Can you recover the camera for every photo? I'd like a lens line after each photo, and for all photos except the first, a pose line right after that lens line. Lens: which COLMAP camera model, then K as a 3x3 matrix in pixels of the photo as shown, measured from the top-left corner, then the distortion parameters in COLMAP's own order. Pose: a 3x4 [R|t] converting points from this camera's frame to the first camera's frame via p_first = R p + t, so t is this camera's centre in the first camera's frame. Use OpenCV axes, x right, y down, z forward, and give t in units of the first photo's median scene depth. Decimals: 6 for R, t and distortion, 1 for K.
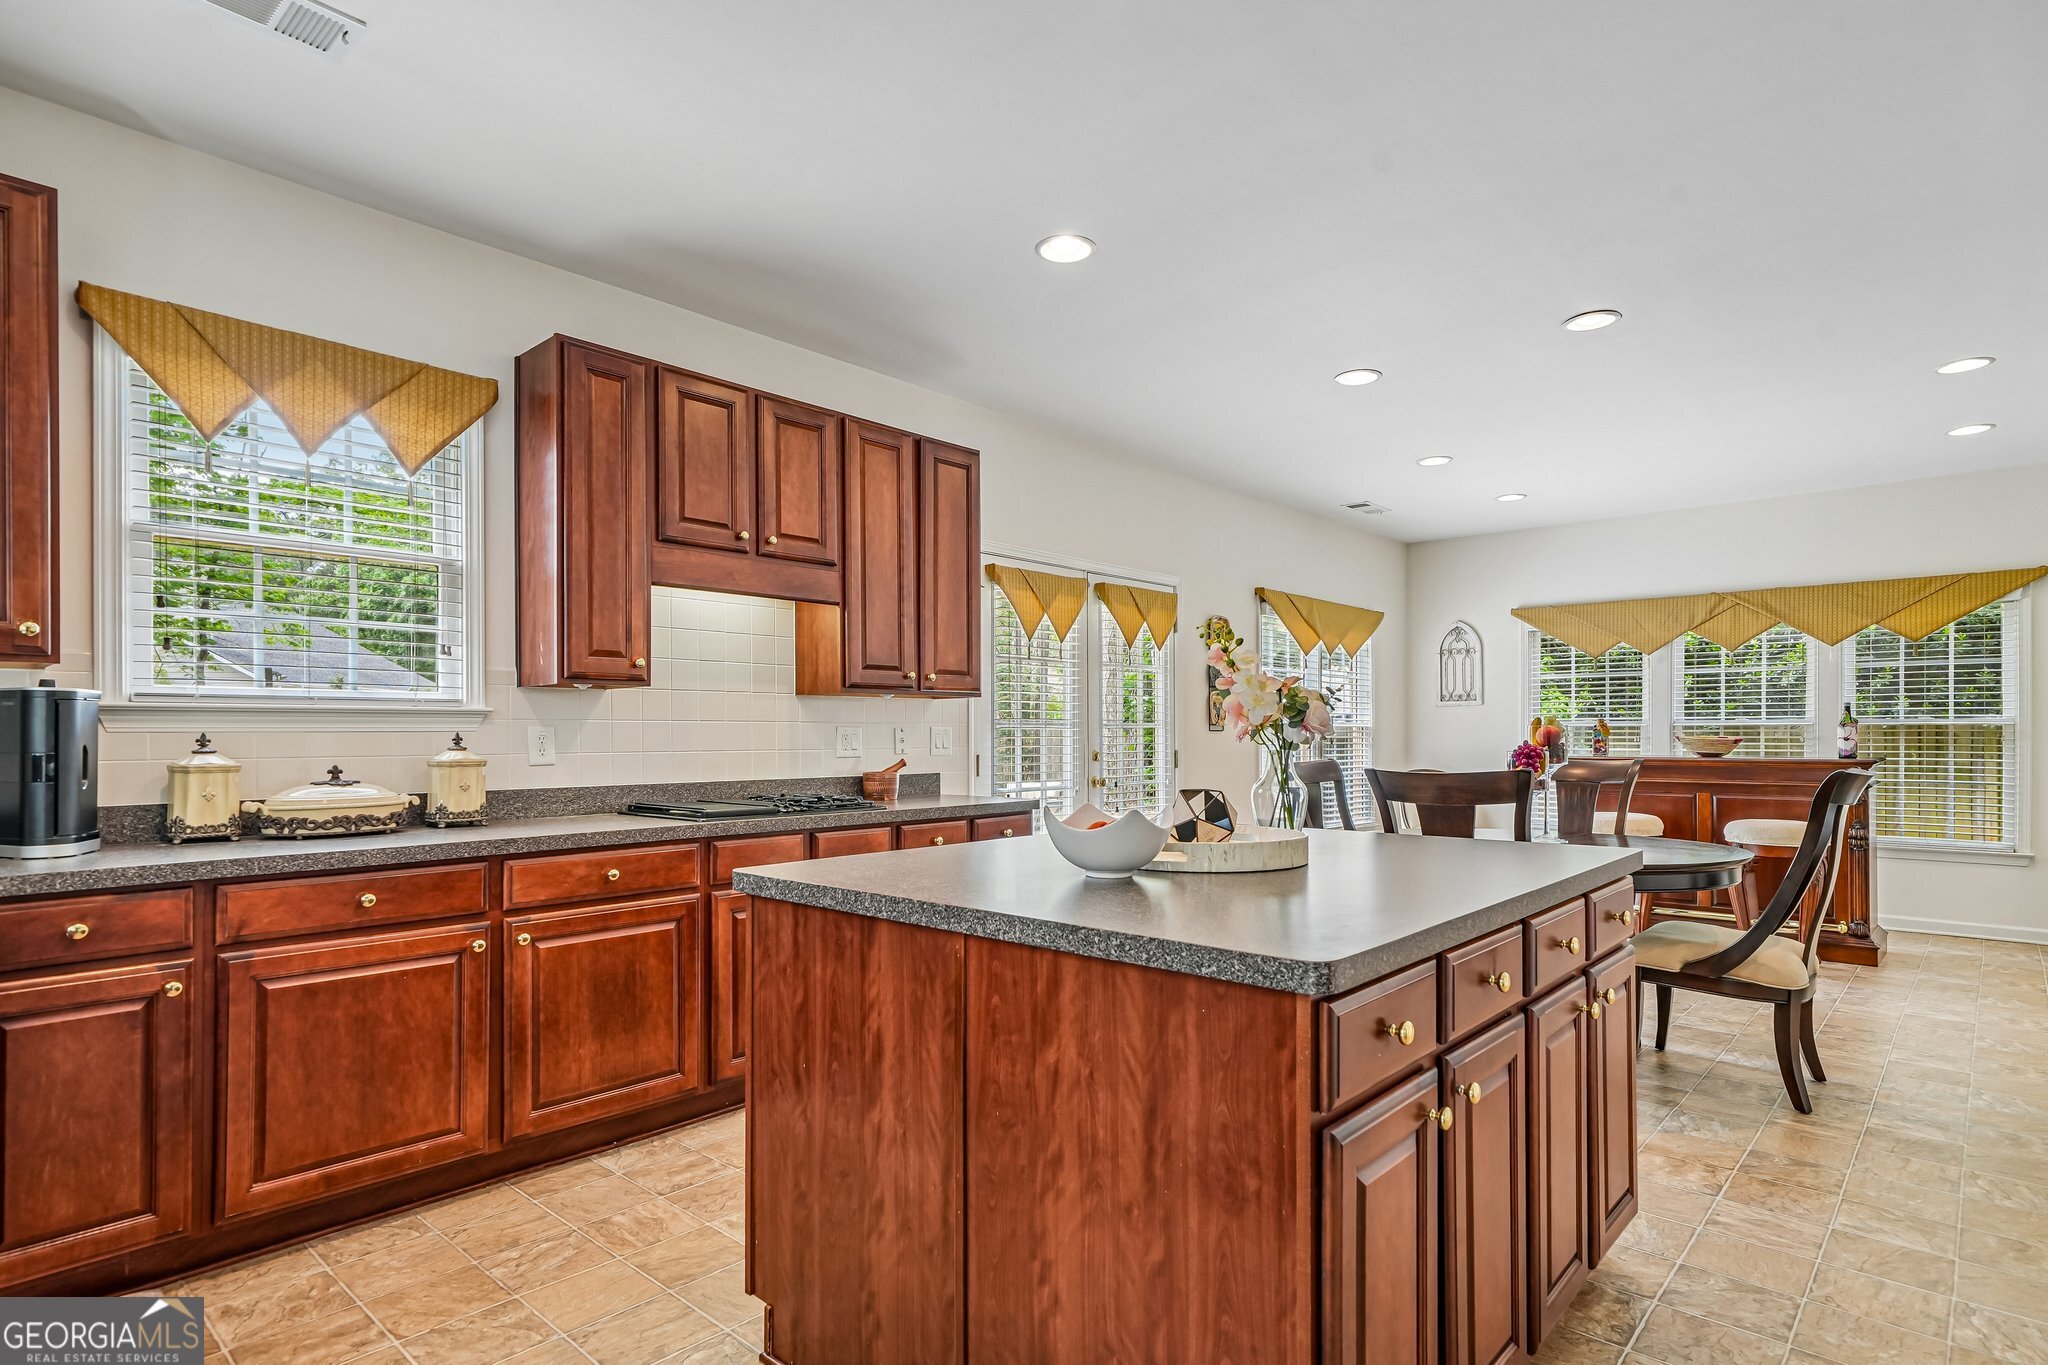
lens RADIAL K [[1117.0, 0, 1032.2], [0, 1117.0, 728.7], [0, 0, 1]] dist [0.001816, -0.000357]
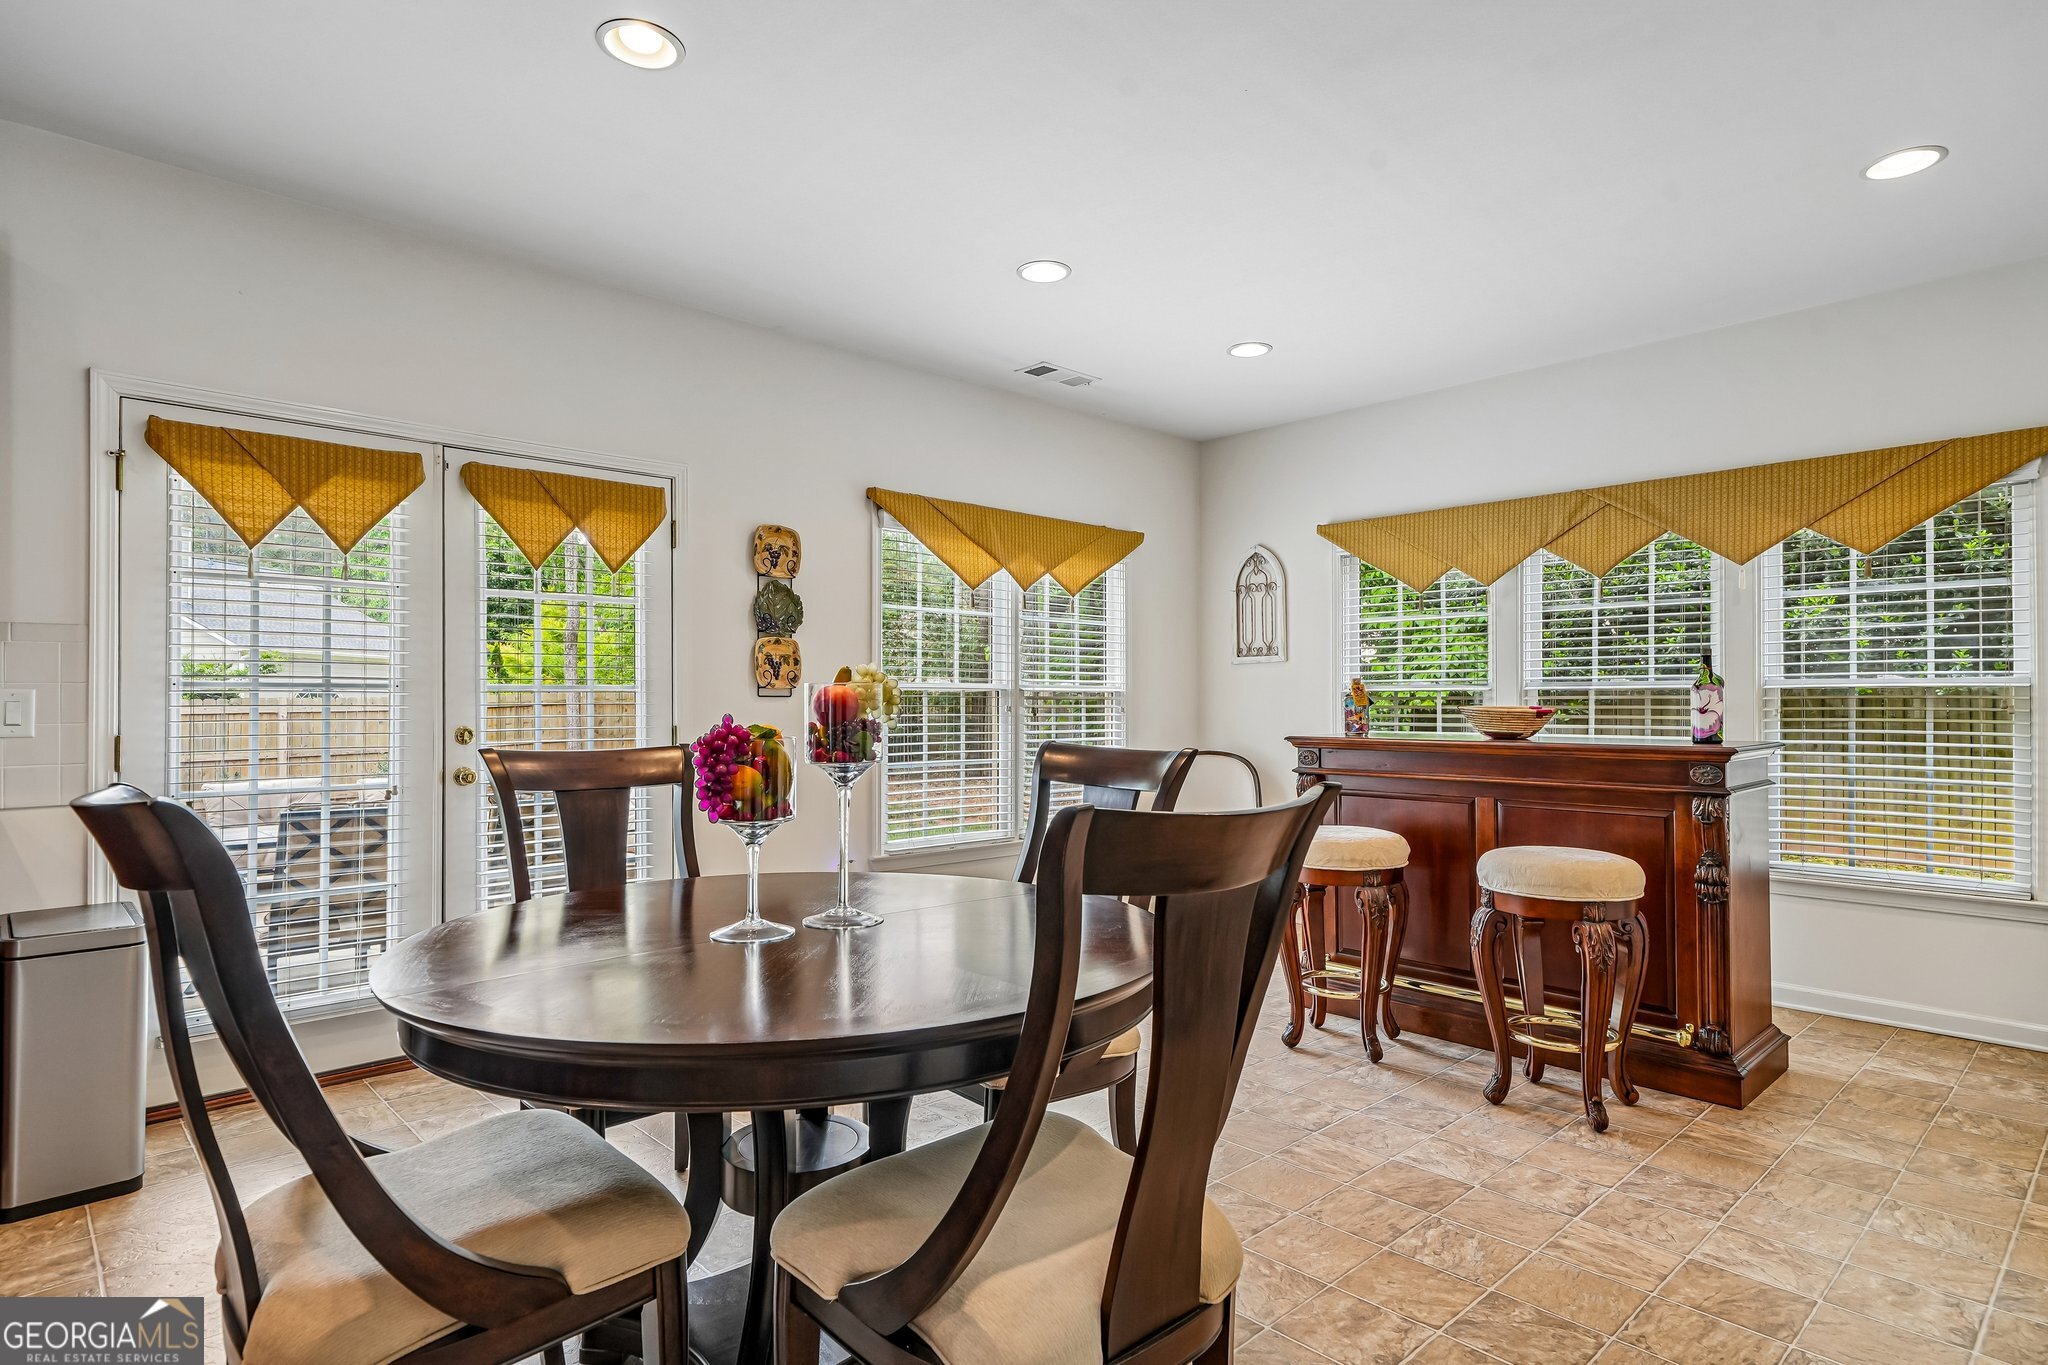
lens RADIAL K [[1117.0, 0, 1028.1], [0, 1117.0, 692.2], [0, 0, 1]] dist [0.001816, -0.000357]
pose [[0.996319, 0.000635, -0.085718, 0.370984], [-0.000905, 0.999995, -0.003105, 0.001345], [0.085715, 0.003171, 0.996315, 0.335410]]
